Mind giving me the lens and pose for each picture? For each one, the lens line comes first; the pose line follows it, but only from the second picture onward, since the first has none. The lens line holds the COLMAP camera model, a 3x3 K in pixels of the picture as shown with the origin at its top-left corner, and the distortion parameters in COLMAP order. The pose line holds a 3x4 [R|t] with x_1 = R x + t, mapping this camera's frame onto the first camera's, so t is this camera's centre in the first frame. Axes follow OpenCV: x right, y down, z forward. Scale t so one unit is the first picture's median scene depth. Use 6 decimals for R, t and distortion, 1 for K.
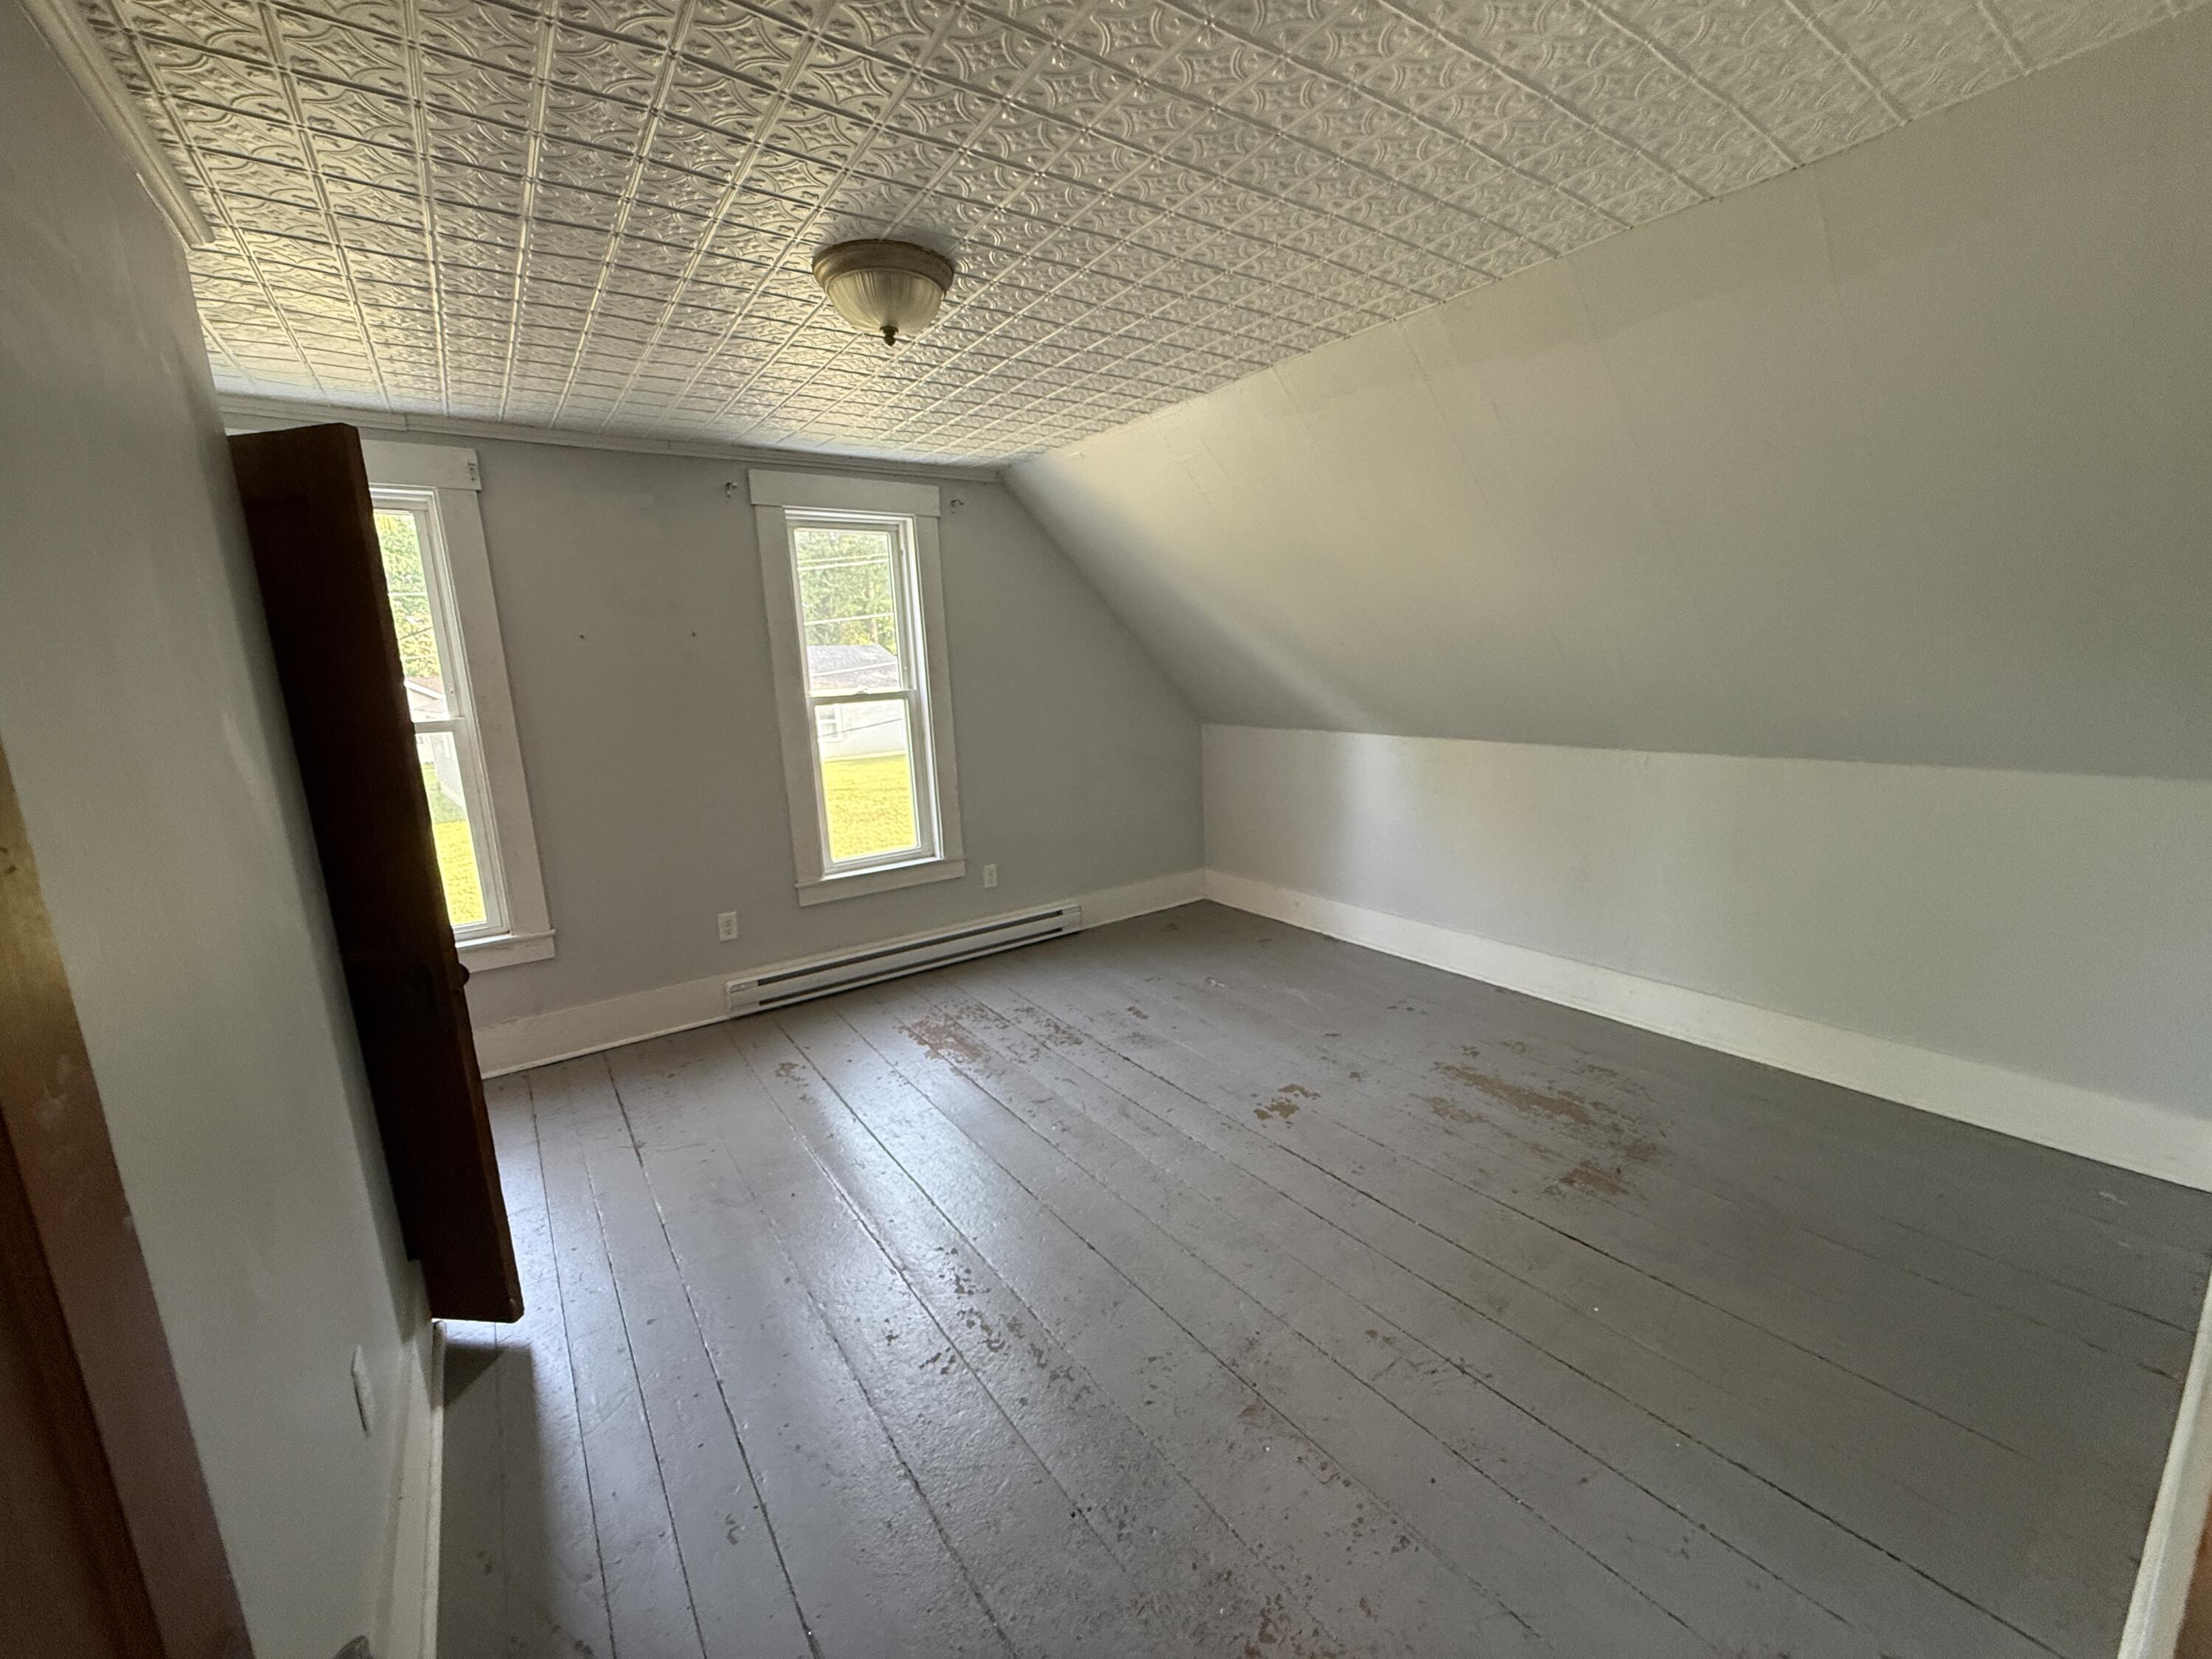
lens RADIAL K [[882.5, 0, 1105.5], [0, 882.5, 828.8], [0, 0, 1]] dist [-0.003500, 0.000216]
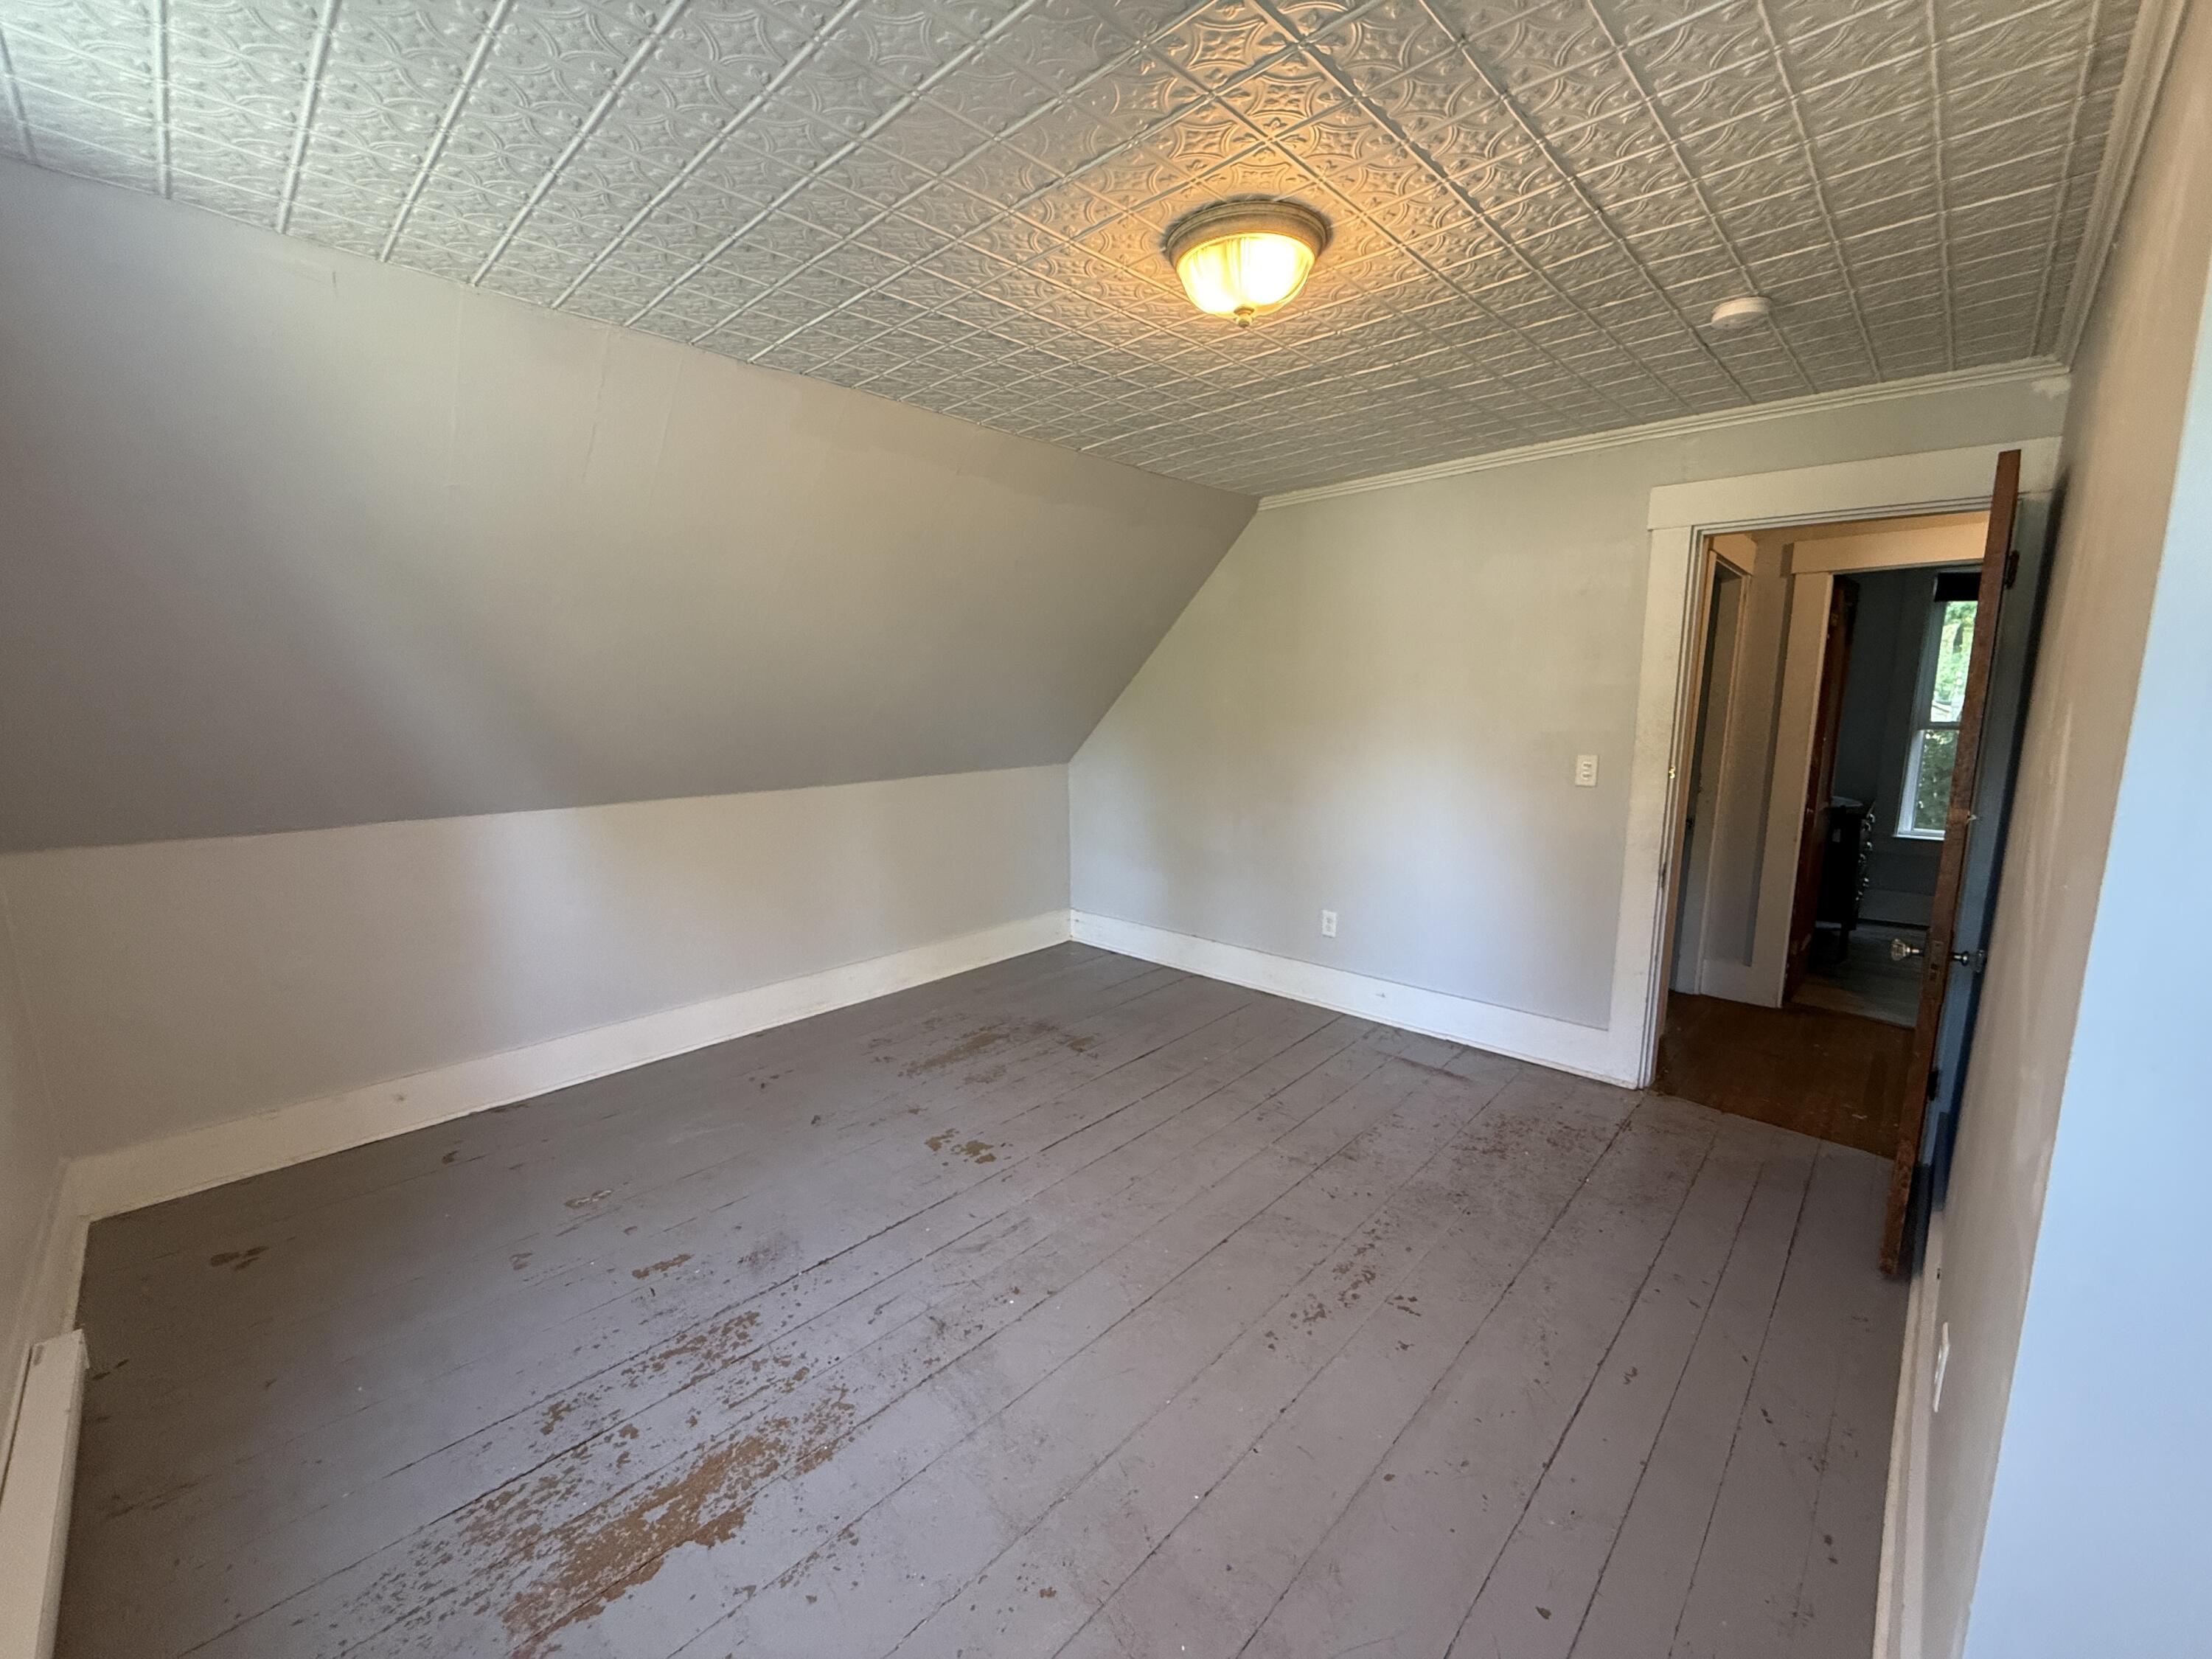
lens RADIAL K [[882.5, 0, 1109.0], [0, 882.5, 828.9], [0, 0, 1]] dist [-0.003500, 0.000216]
pose [[-0.189649, -0.112779, 0.975353, -0.667879], [0.201329, 0.967806, 0.151054, -0.133776], [-0.960989, 0.225014, -0.160838, 0.822372]]
